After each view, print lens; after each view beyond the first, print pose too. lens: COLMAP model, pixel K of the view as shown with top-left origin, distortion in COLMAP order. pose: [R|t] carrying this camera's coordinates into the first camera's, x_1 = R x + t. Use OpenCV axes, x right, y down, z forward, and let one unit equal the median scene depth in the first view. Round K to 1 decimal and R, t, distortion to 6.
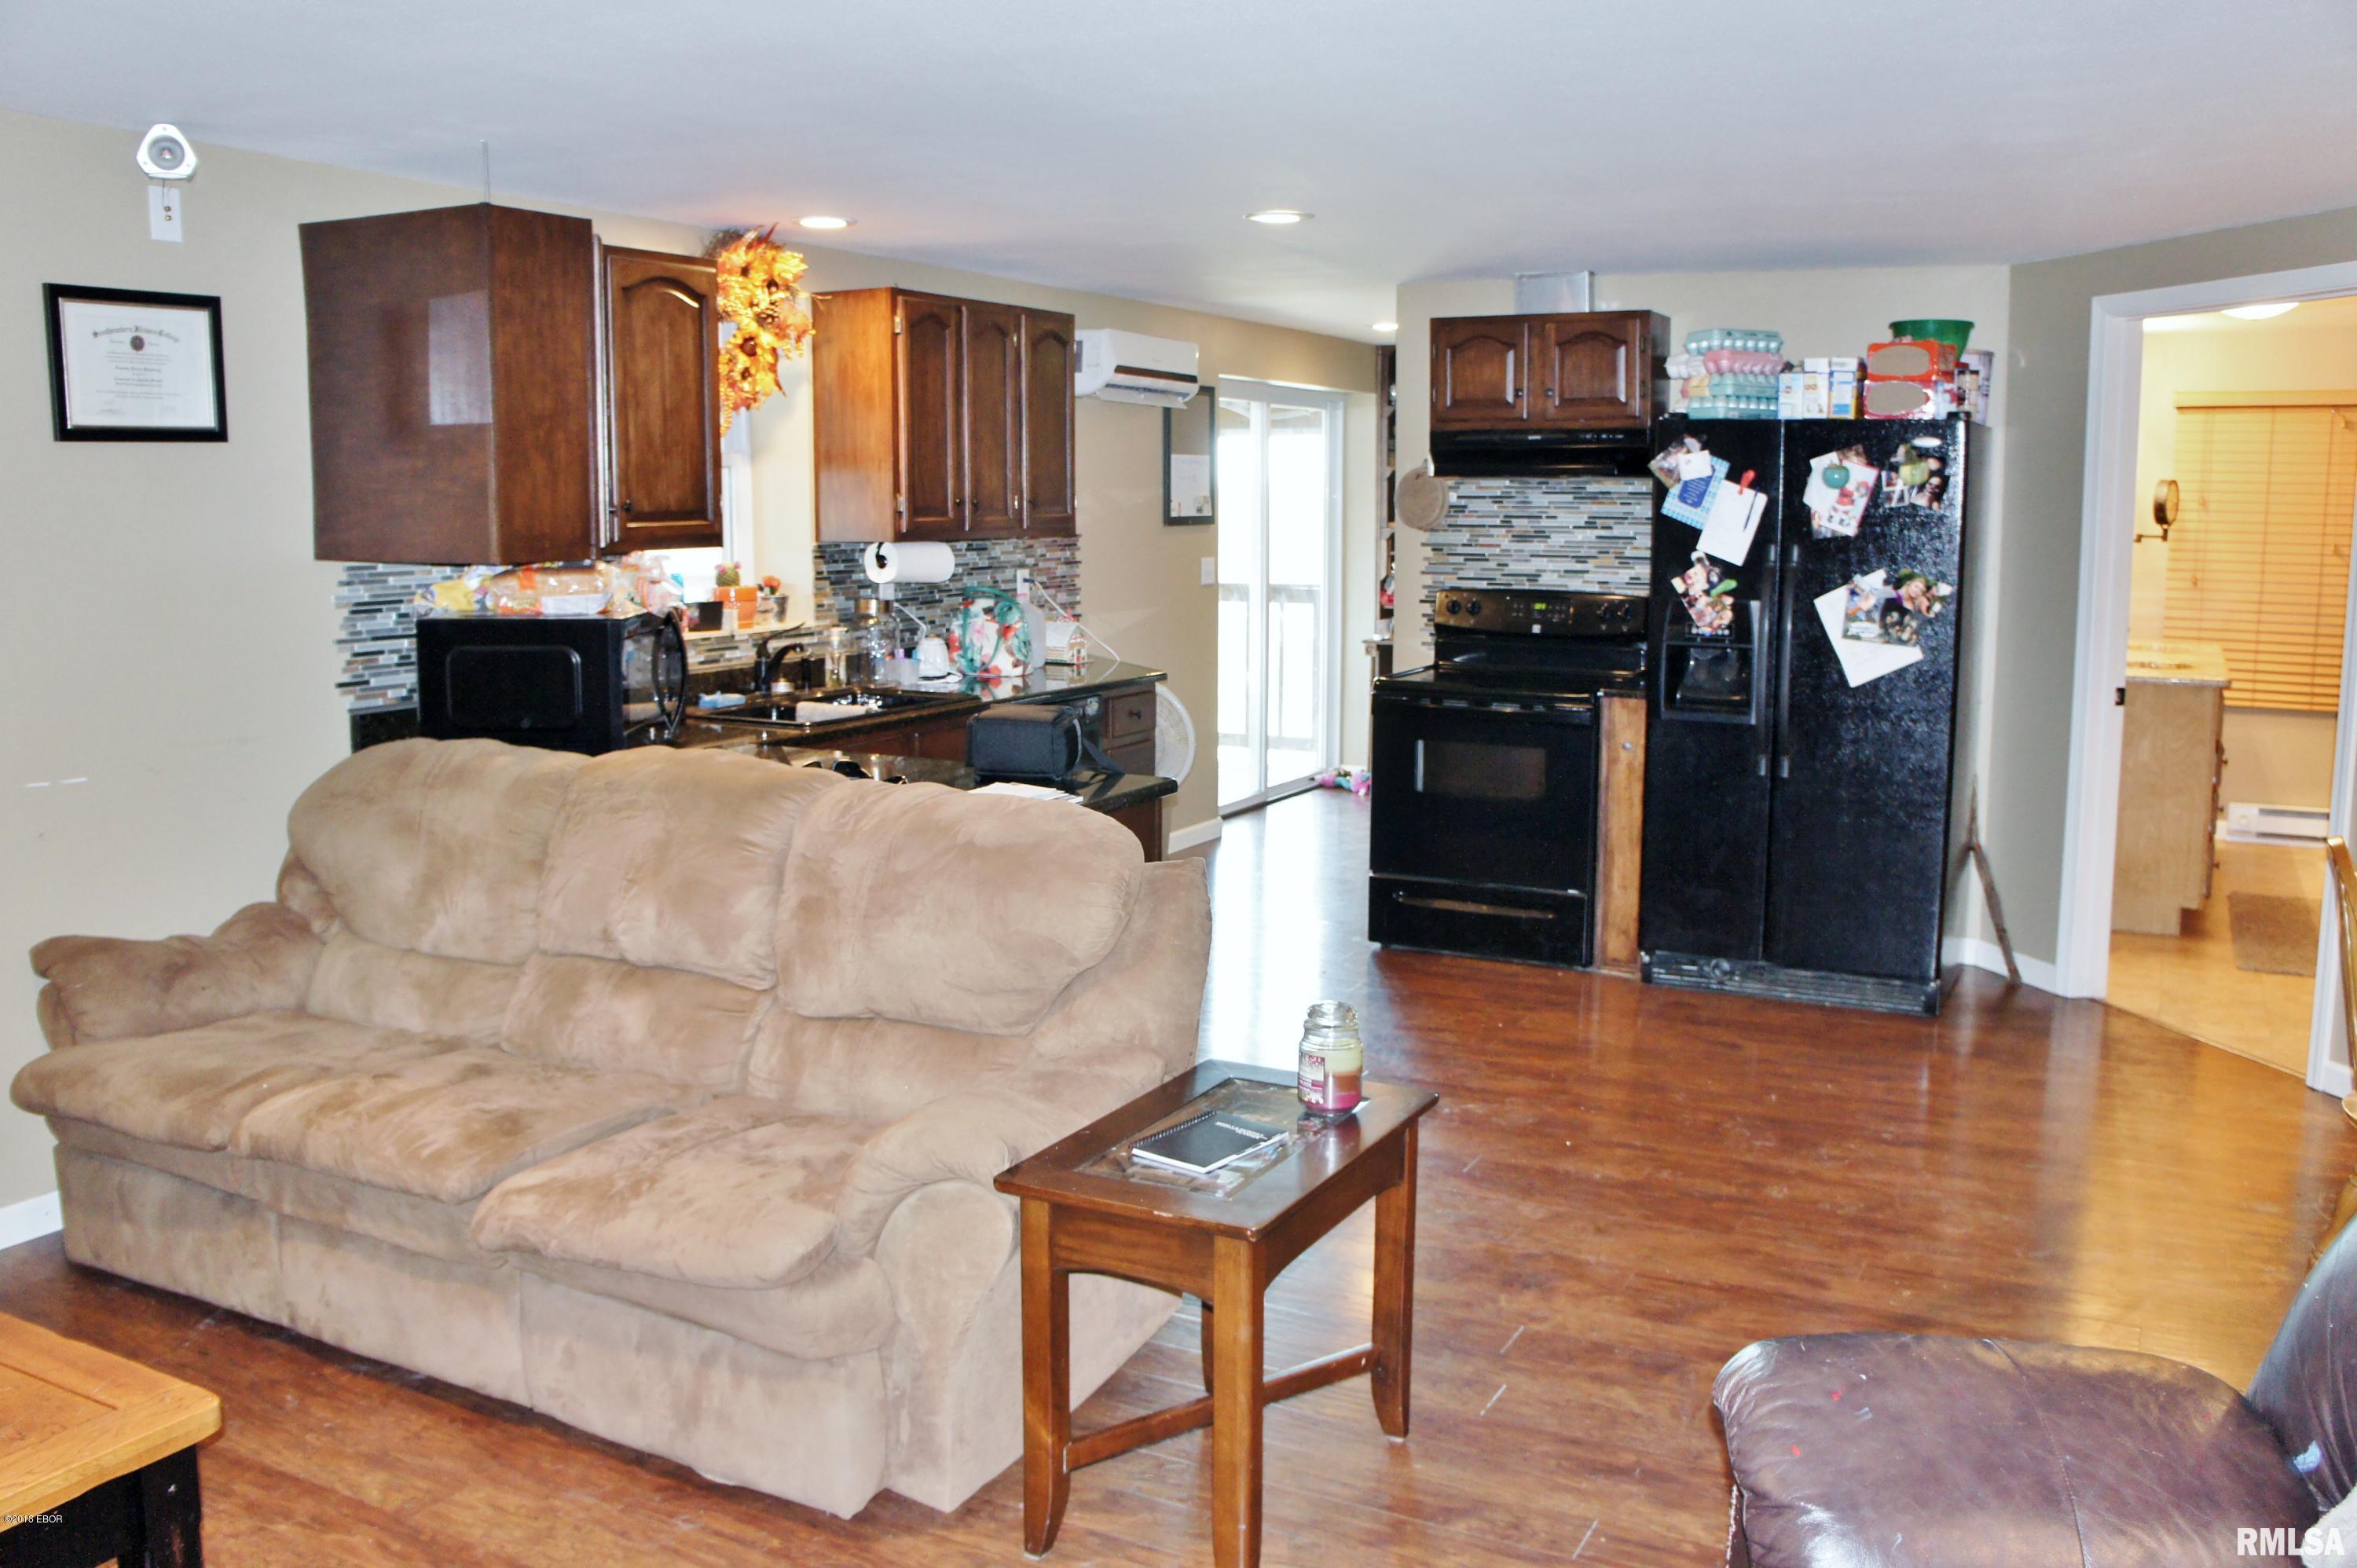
lens RADIAL K [[1937.9, 0, 1224.7], [0, 1937.9, 778.9], [0, 0, 1]] dist [-0.158826, 0.143361]
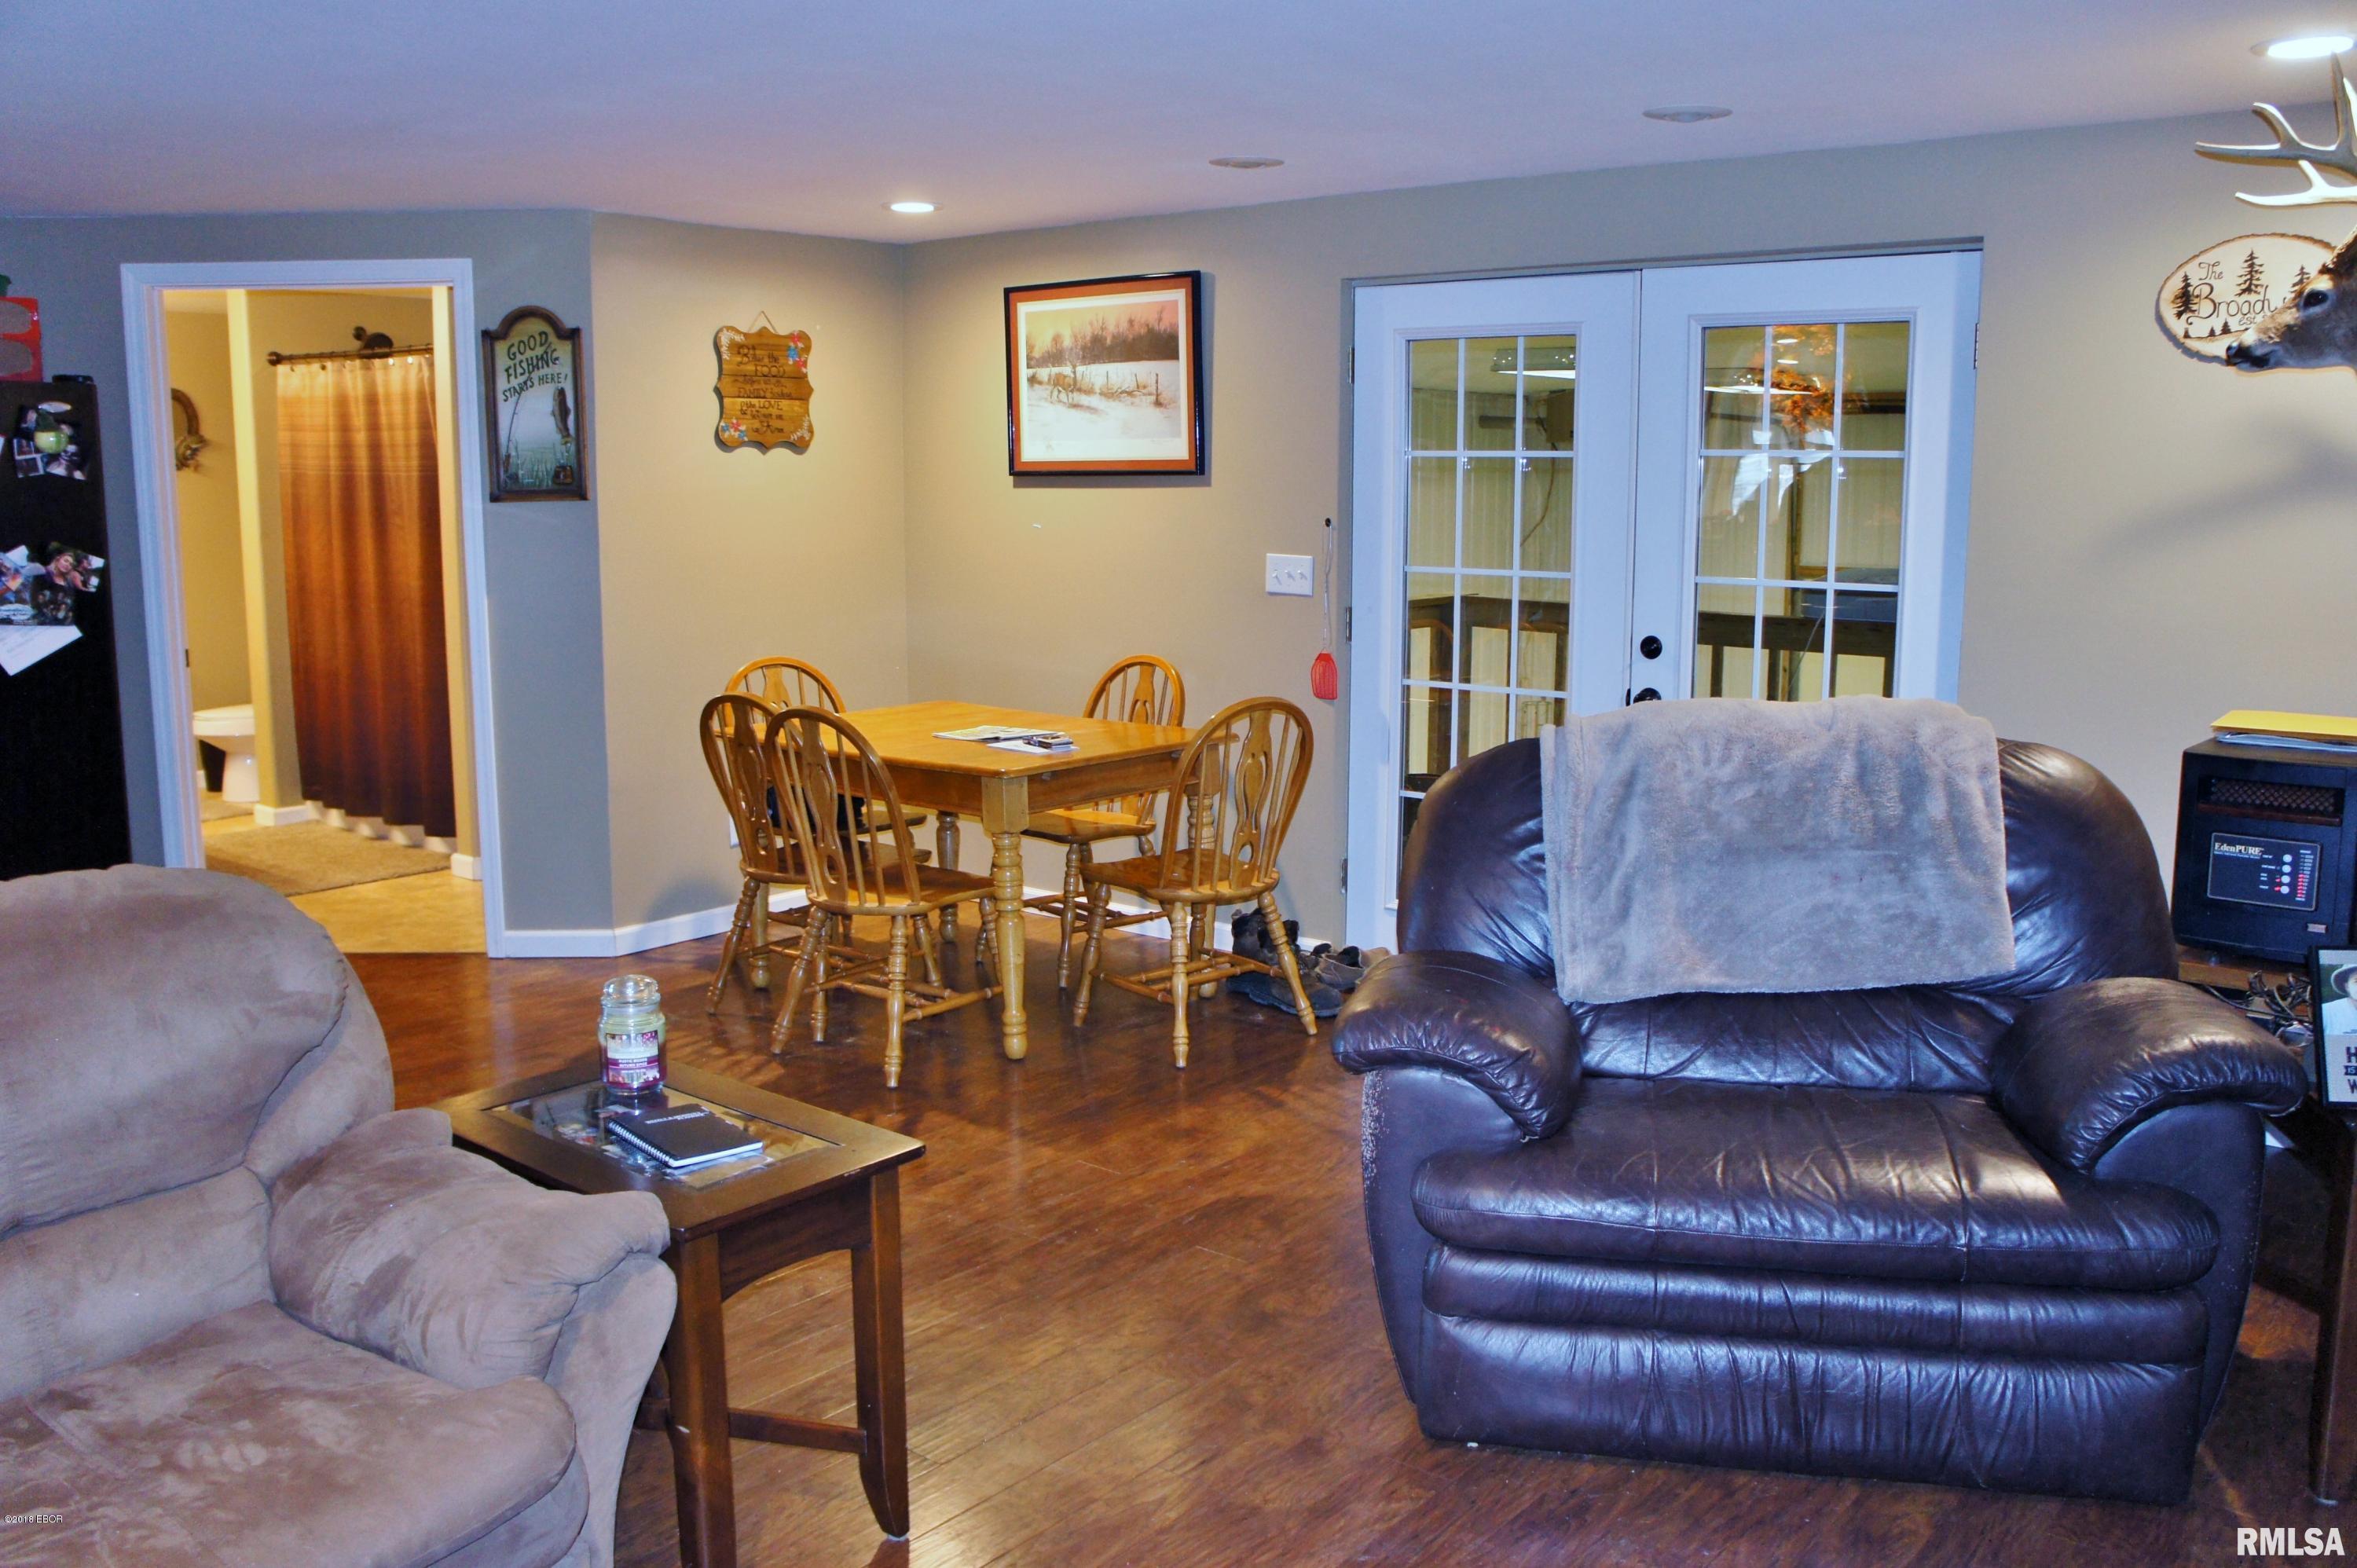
lens RADIAL K [[1955.6, 0, 1191.0], [0, 1955.6, 771.9], [0, 0, 1]] dist [-0.106239, 0.066736]
pose [[0.217183, -0.158077, 0.963246, -0.434640], [0.129731, 0.982721, 0.132022, -0.049105], [-0.967472, 0.096290, 0.233938, 0.240228]]
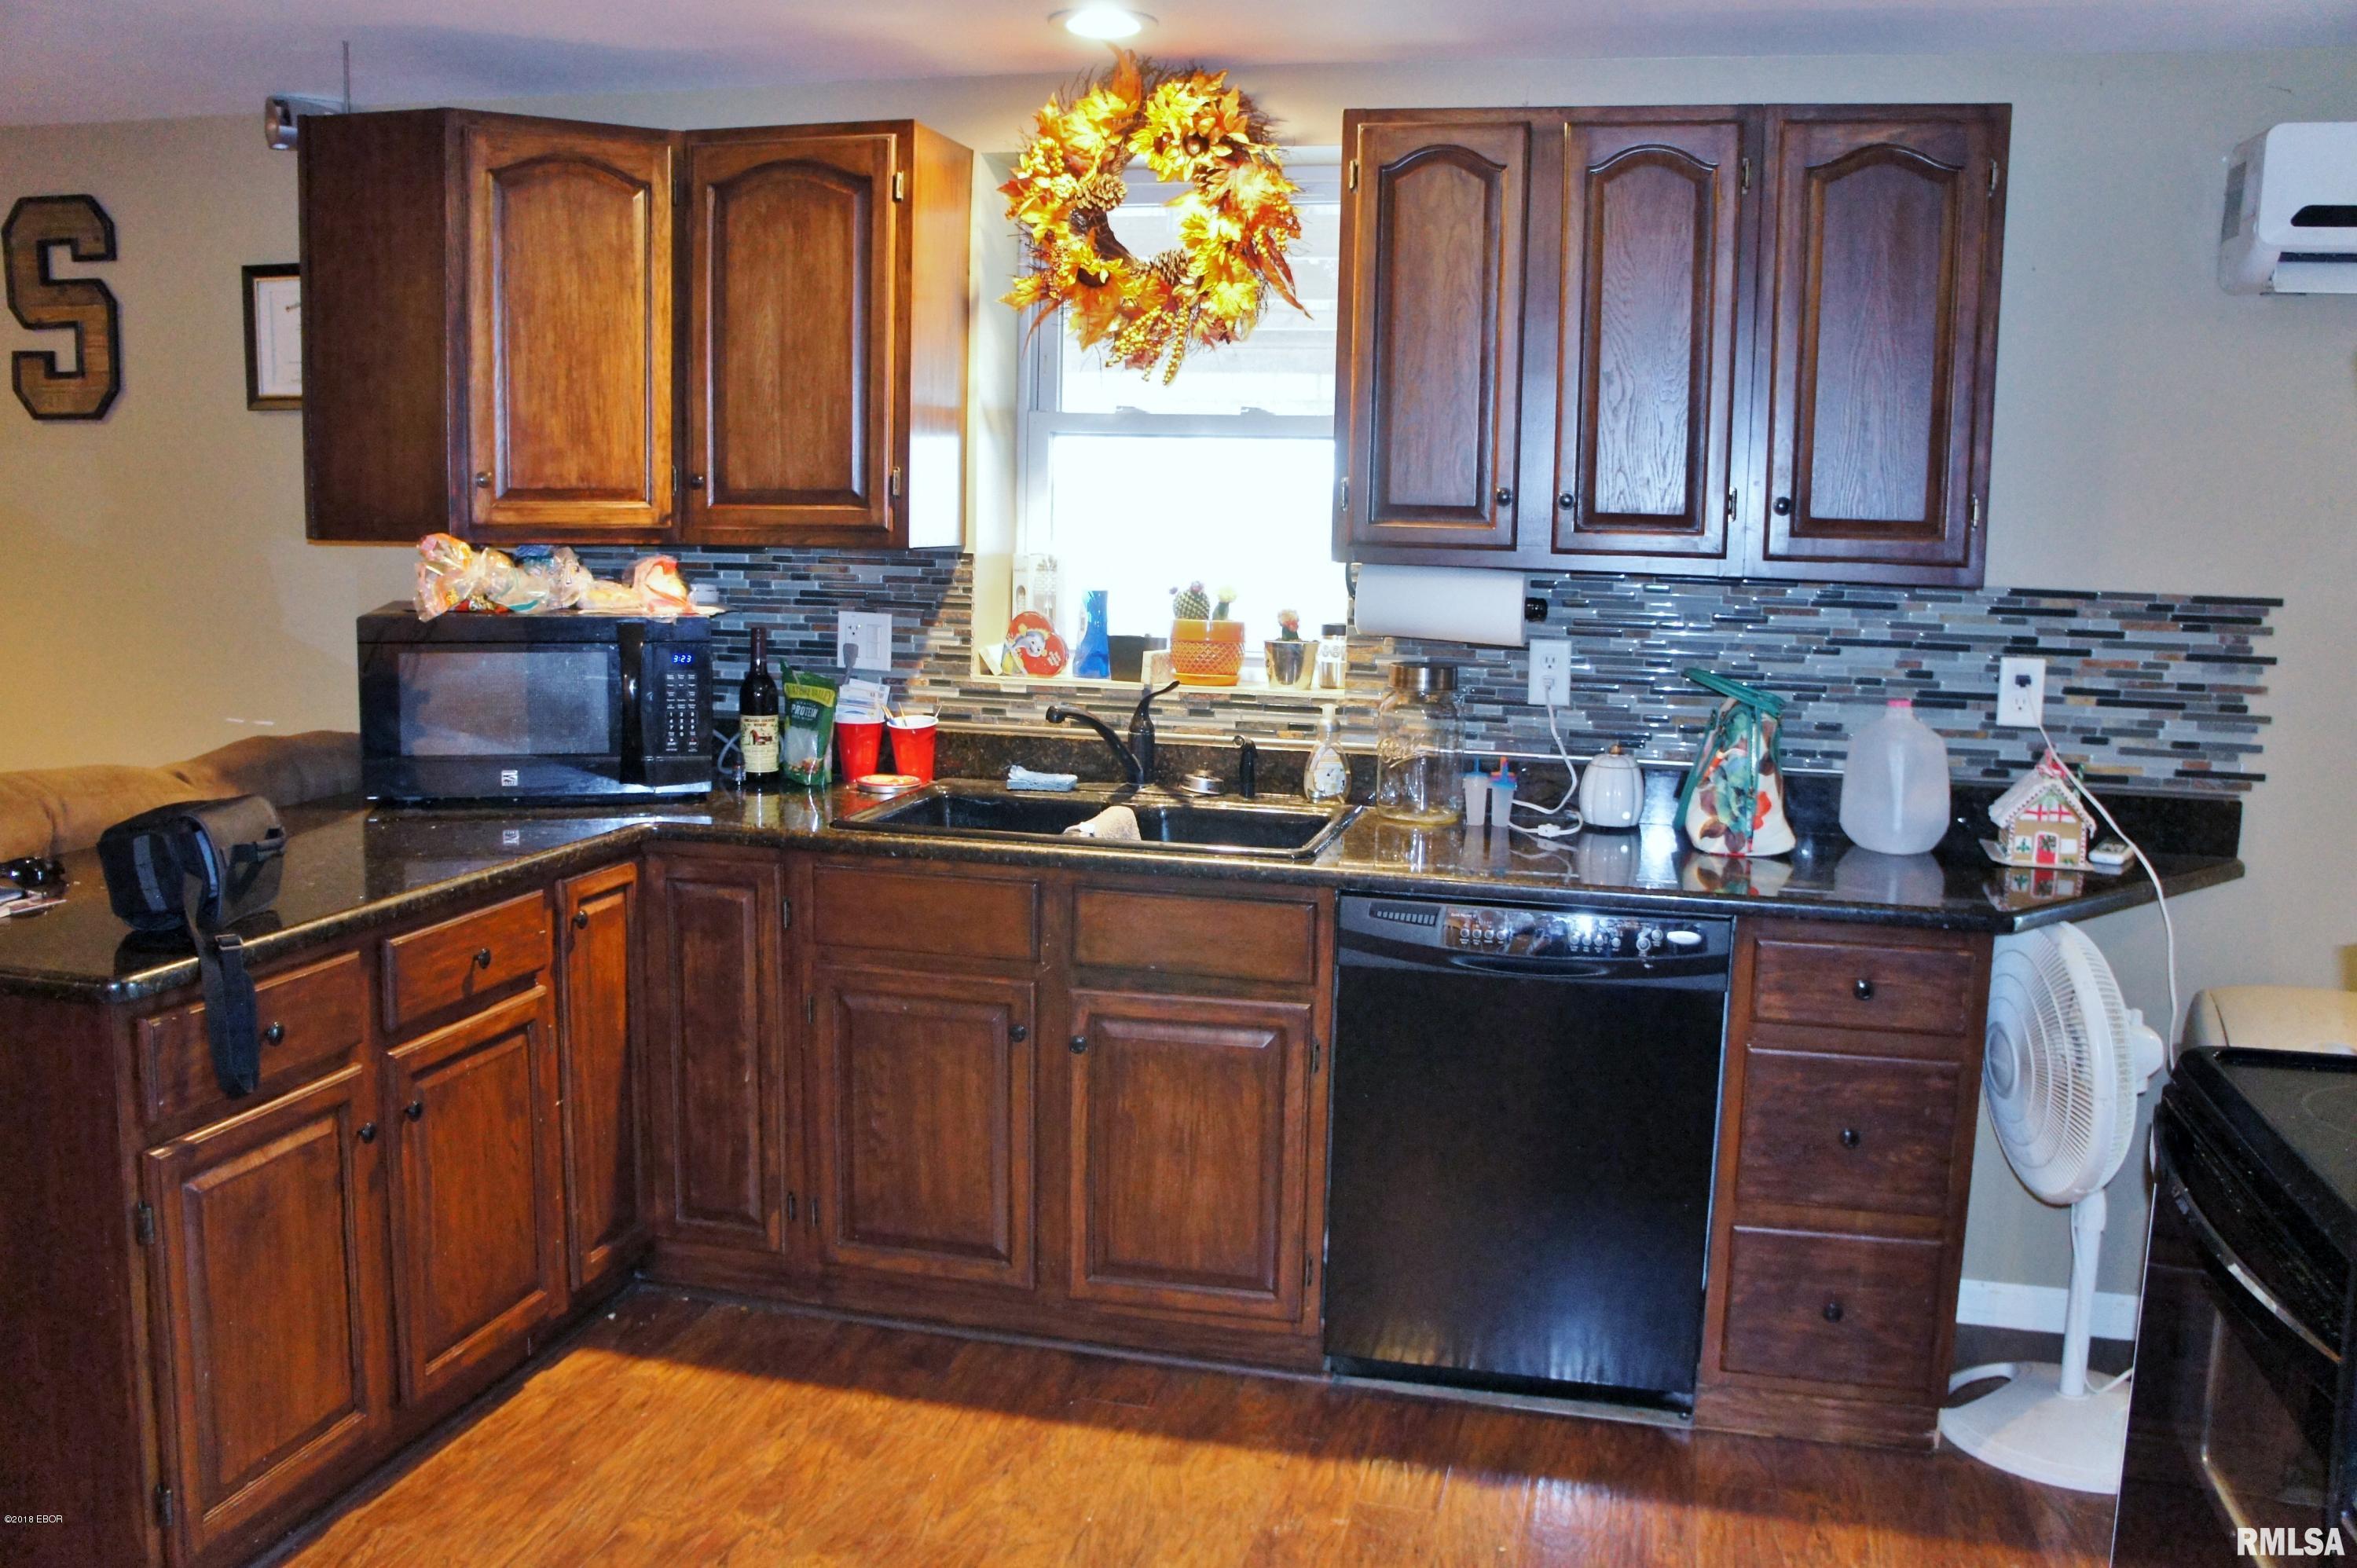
lens RADIAL K [[1937.9, 0, 1176.6], [0, 1937.9, 770.5], [0, 0, 1]] dist [-0.158826, 0.143361]
pose [[0.210957, 0.144210, -0.966799, 0.385411], [-0.165182, 0.980093, 0.110150, -0.120470], [0.963438, 0.136461, 0.230579, 0.850660]]
